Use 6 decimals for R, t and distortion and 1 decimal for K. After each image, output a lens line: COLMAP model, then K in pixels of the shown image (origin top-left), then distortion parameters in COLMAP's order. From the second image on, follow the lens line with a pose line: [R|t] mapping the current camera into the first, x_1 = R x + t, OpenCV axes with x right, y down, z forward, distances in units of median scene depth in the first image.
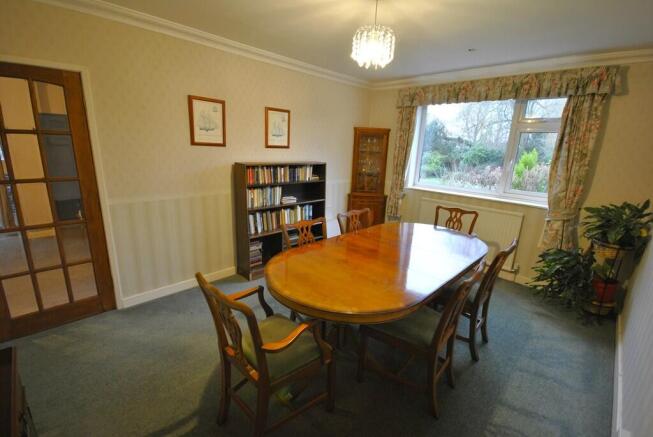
lens RADIAL K [[287.8, 0, 328.2], [0, 287.8, 219.3], [0, 0, 1]] dist [-0.000271, -0.000924]
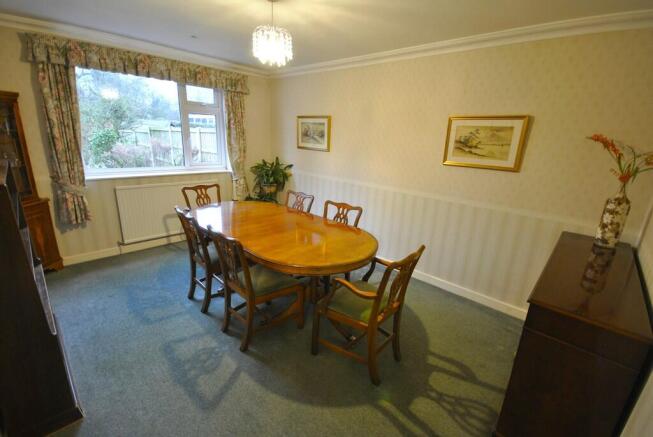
lens RADIAL K [[287.8, 0, 329.9], [0, 287.8, 217.9], [0, 0, 1]] dist [-0.000271, -0.000924]
pose [[-0.008335, -0.319087, 0.947689, -0.615072], [0.197699, 0.928489, 0.314361, -0.166510], [-0.980227, 0.189977, 0.055344, 0.477905]]
